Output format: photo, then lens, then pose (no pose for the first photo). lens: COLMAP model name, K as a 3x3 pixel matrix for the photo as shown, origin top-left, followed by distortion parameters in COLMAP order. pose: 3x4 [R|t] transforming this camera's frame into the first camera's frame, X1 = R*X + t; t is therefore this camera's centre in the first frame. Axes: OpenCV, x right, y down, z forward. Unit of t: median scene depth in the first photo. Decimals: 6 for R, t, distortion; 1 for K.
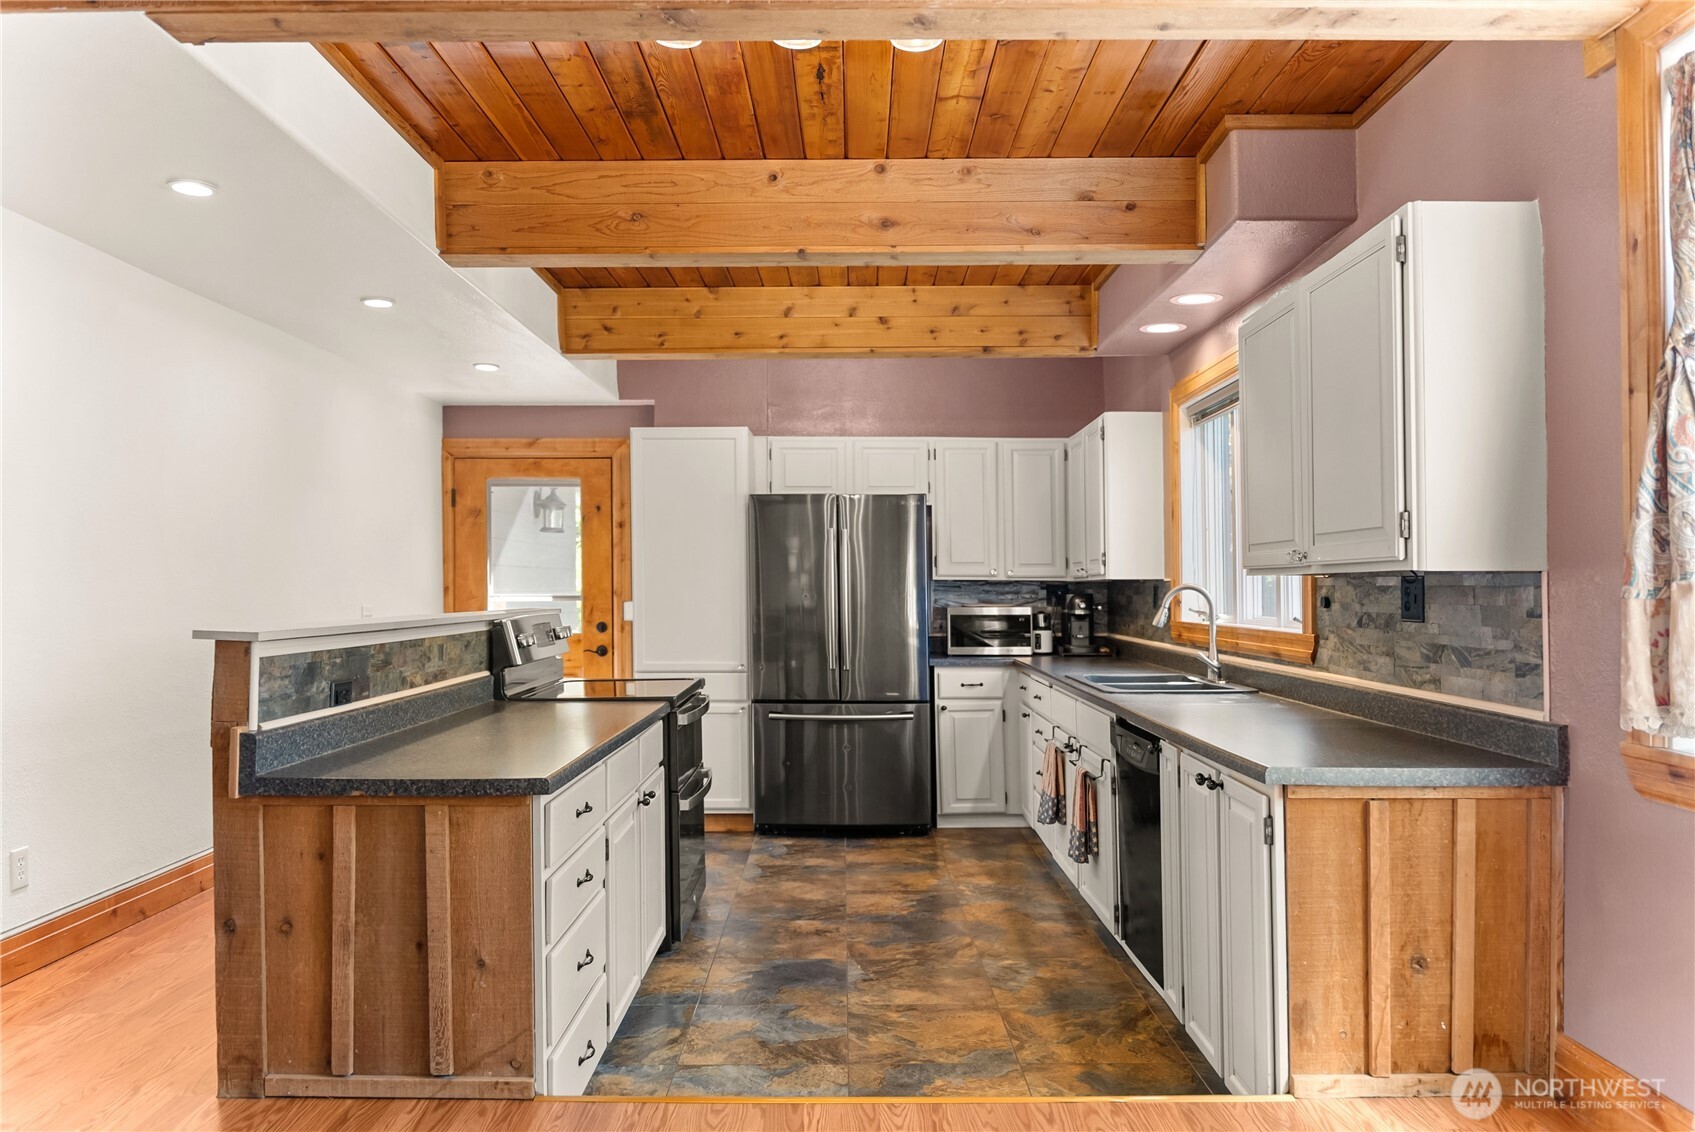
lens RADIAL K [[1186.9, 0, 844.3], [0, 1186.9, 574.3], [0, 0, 1]] dist [-0.007539, -0.010298]
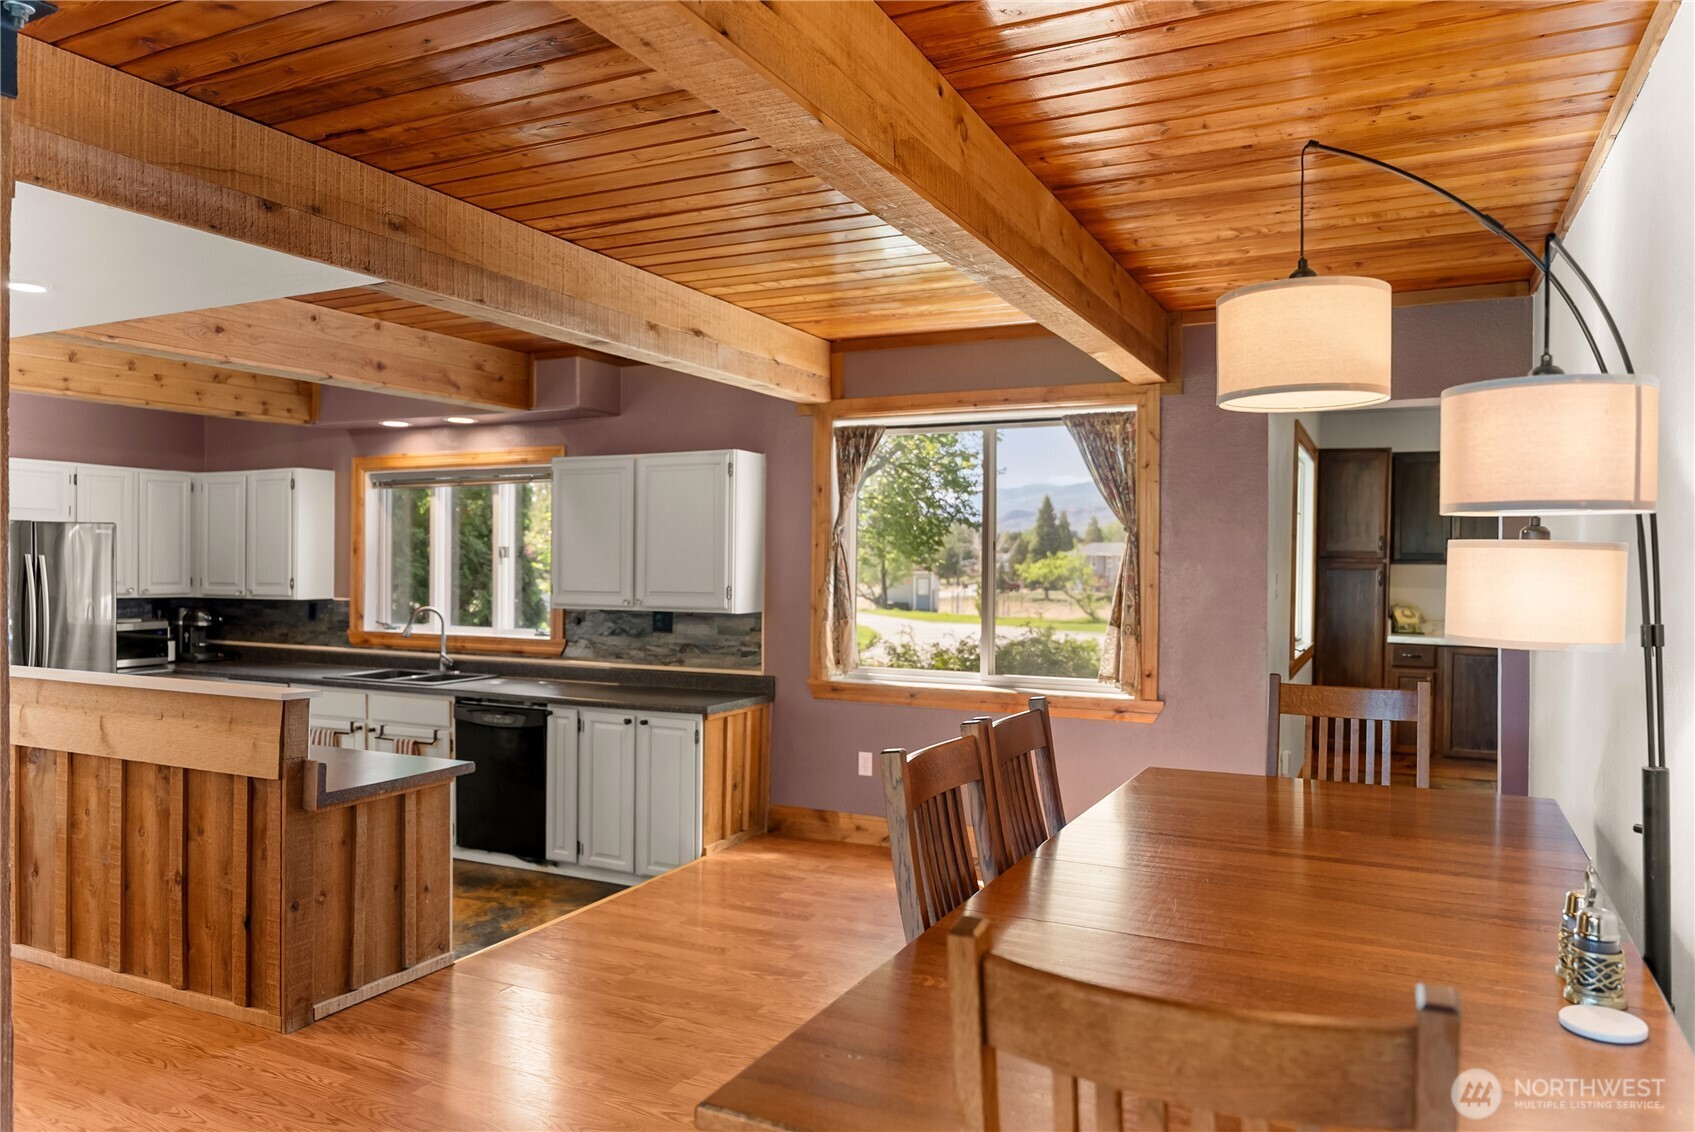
lens RADIAL K [[1160.9, 0, 846.2], [0, 1160.9, 573.0], [0, 0, 1]] dist [-0.007869, -0.007161]
pose [[0.429157, -0.006268, 0.903208, -0.780966], [-0.016936, 0.999744, 0.014986, -0.064144], [-0.903071, -0.021728, 0.428941, -0.077065]]
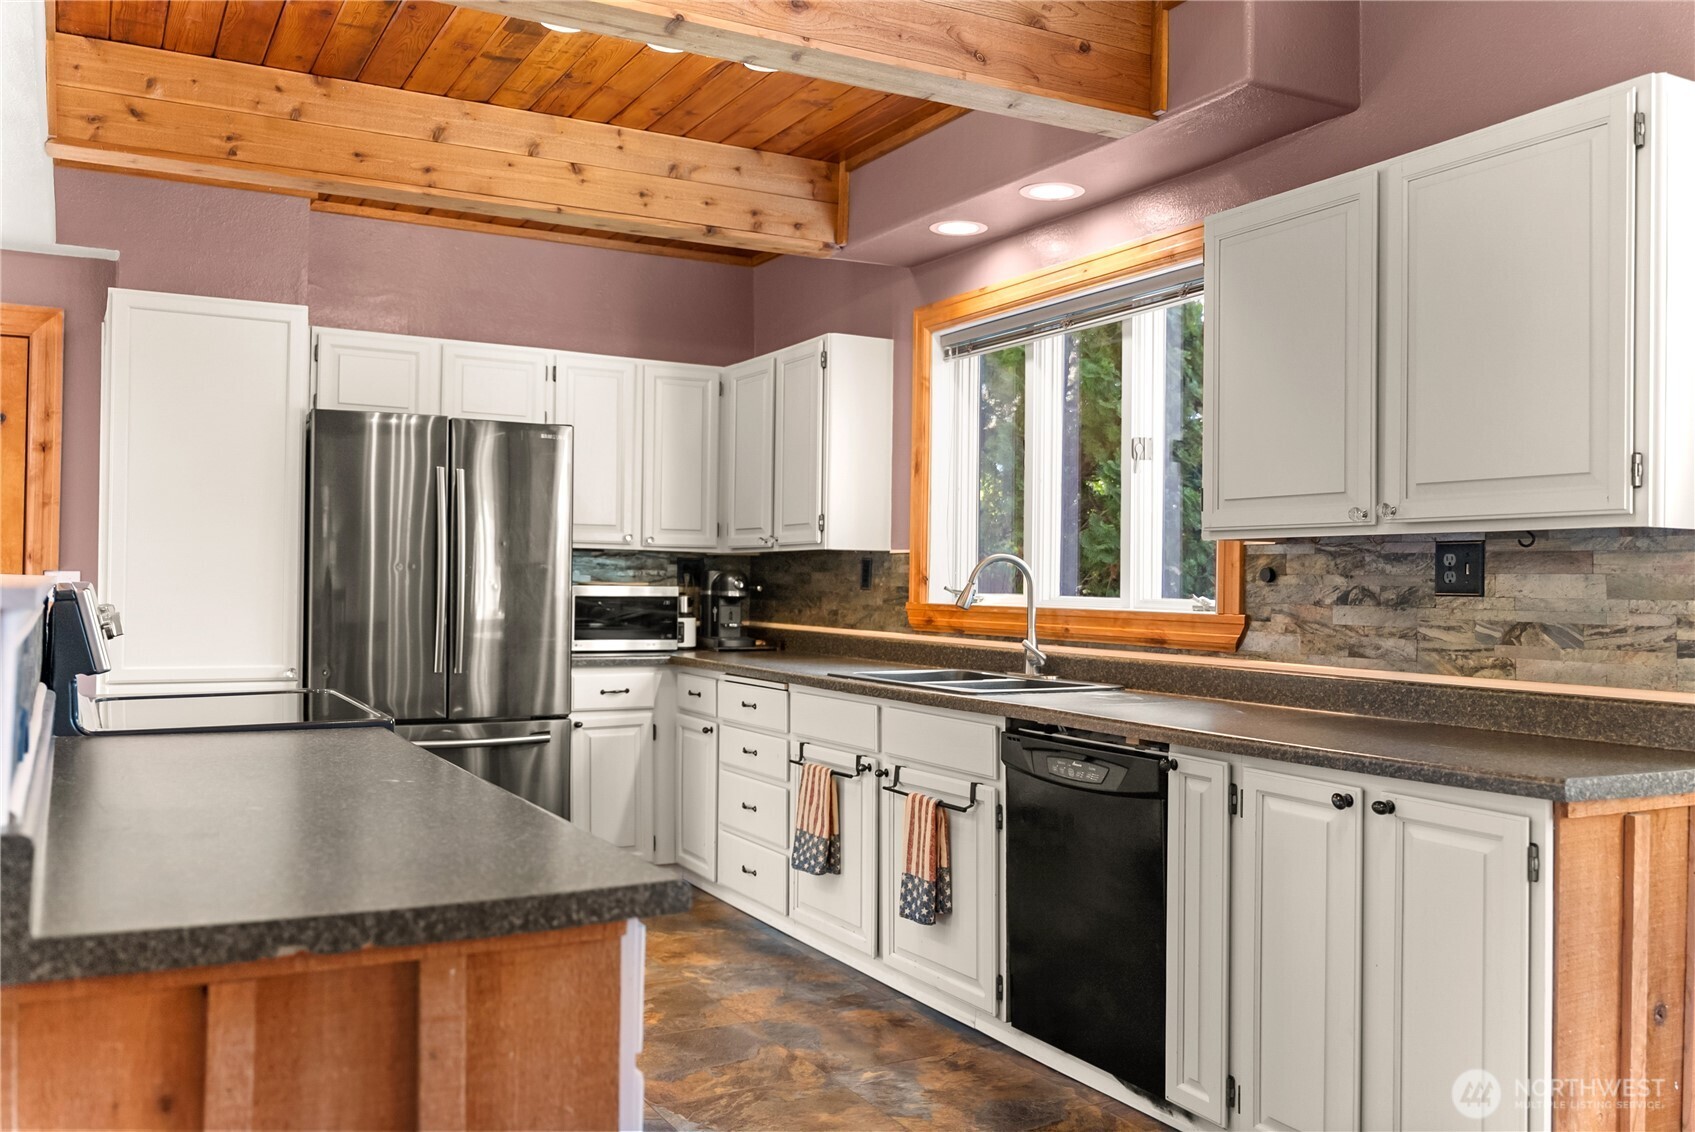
lens RADIAL K [[1413.1, 0, 834.0], [0, 1413.1, 551.1], [0, 0, 1]] dist [-0.008085, -0.002148]
pose [[0.877654, 0.022710, 0.478757, -0.258775], [-0.019209, 0.999741, -0.012210, 0.019783], [-0.478910, 0.001520, 0.877863, 0.231483]]
